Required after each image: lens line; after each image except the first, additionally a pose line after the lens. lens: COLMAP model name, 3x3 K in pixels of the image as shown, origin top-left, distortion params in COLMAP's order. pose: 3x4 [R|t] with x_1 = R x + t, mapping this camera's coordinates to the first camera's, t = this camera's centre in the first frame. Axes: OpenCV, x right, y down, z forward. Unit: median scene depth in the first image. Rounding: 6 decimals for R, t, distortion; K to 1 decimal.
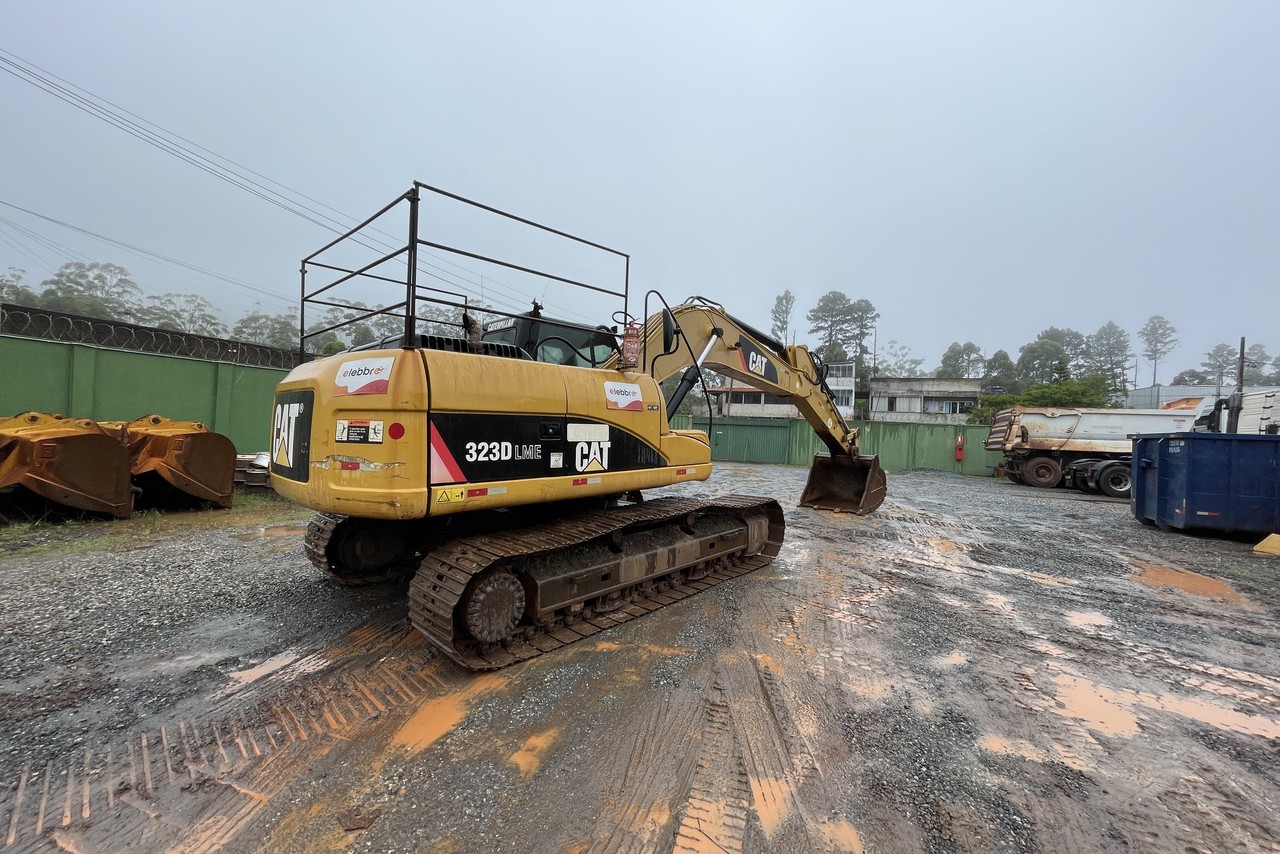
lens RADIAL K [[518.9, 0, 635.2], [0, 518.9, 427.0], [0, 0, 1]] dist [0.002358, 0.000848]
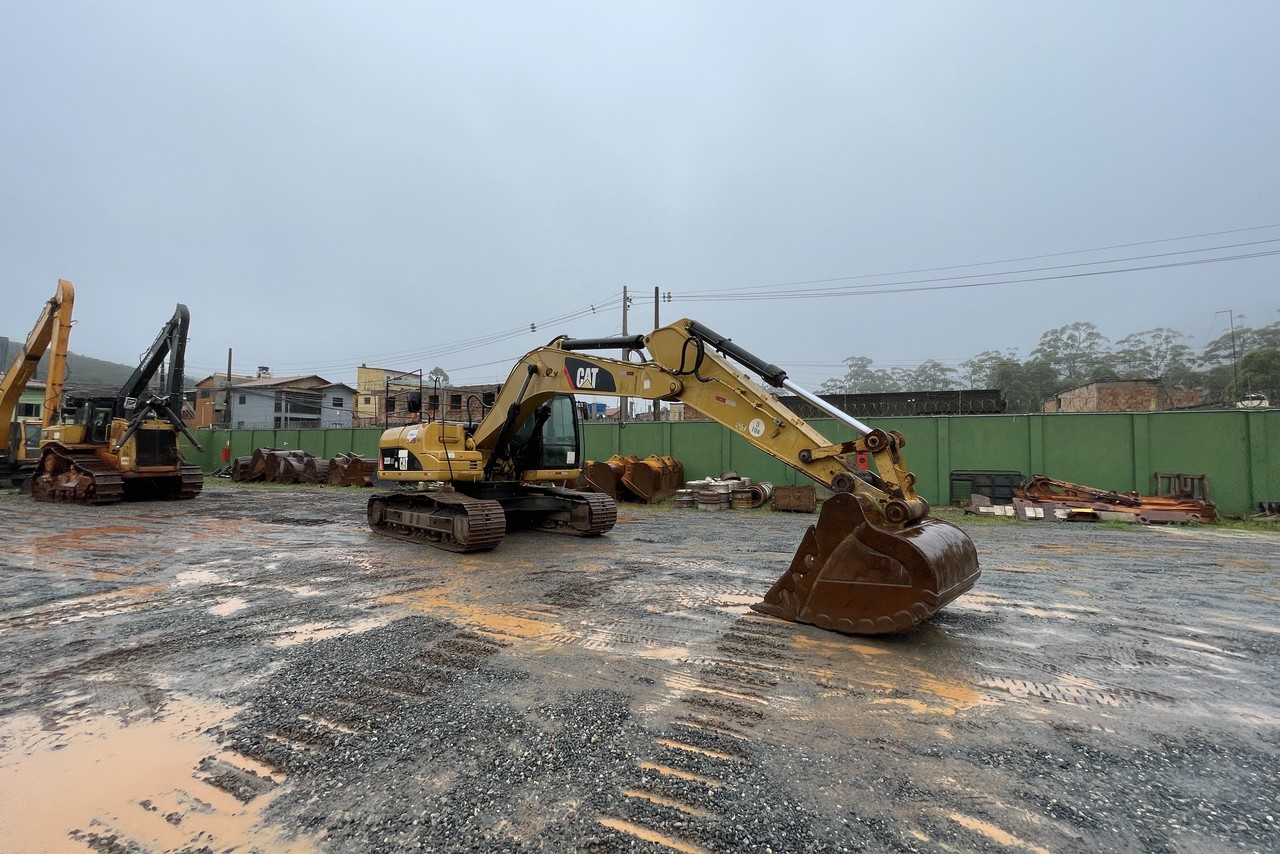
lens RADIAL K [[518.9, 0, 635.2], [0, 518.9, 427.0], [0, 0, 1]] dist [0.002358, 0.000848]
pose [[-0.042635, -0.086077, -0.995376, 1.159519], [-0.002188, 0.996287, -0.086062, 0.047683], [0.999088, -0.001491, -0.042665, 1.127206]]
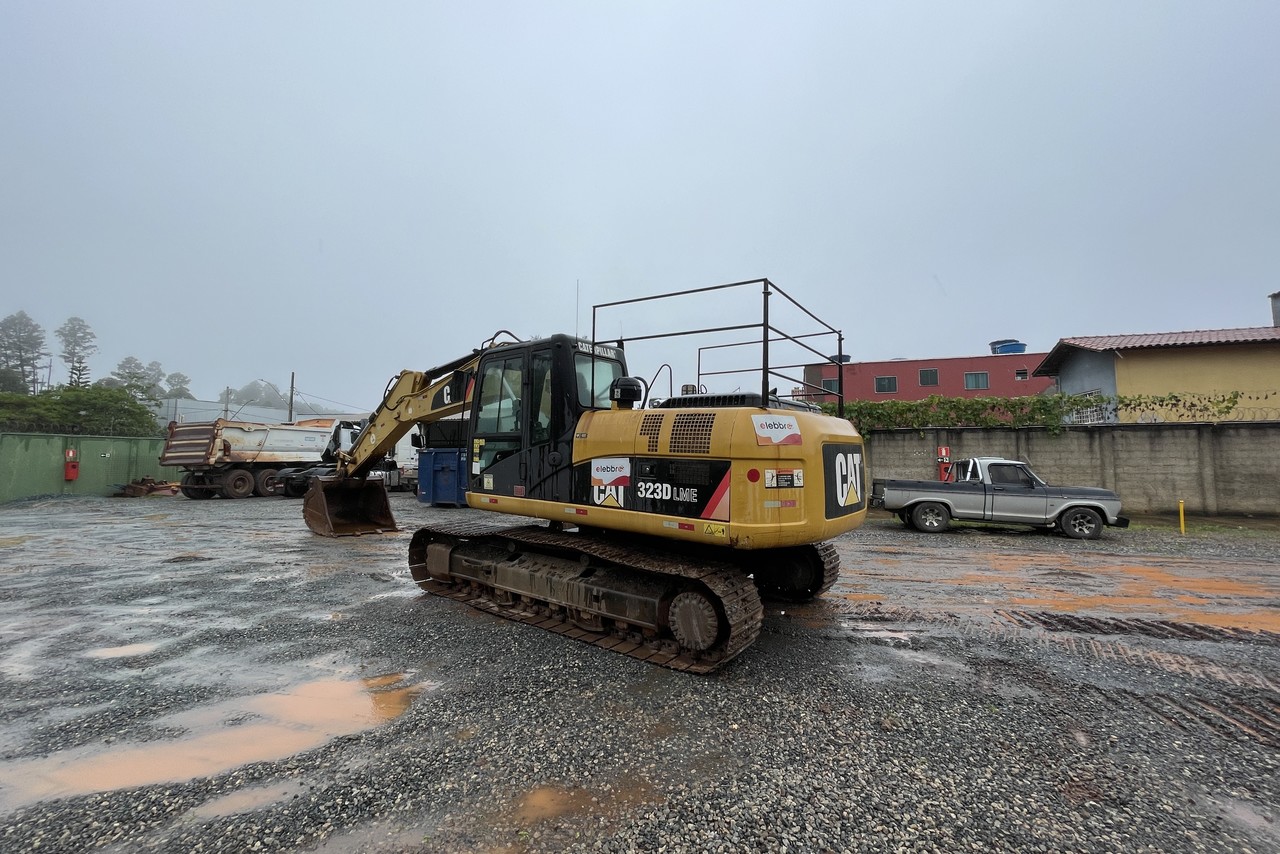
lens RADIAL K [[518.9, 0, 635.2], [0, 518.9, 427.0], [0, 0, 1]] dist [0.002358, 0.000848]
pose [[-0.130306, 0.017922, 0.991312, -0.613206], [-0.013884, 0.999706, -0.019899, -0.030210], [-0.991377, -0.016357, -0.130019, 0.558150]]
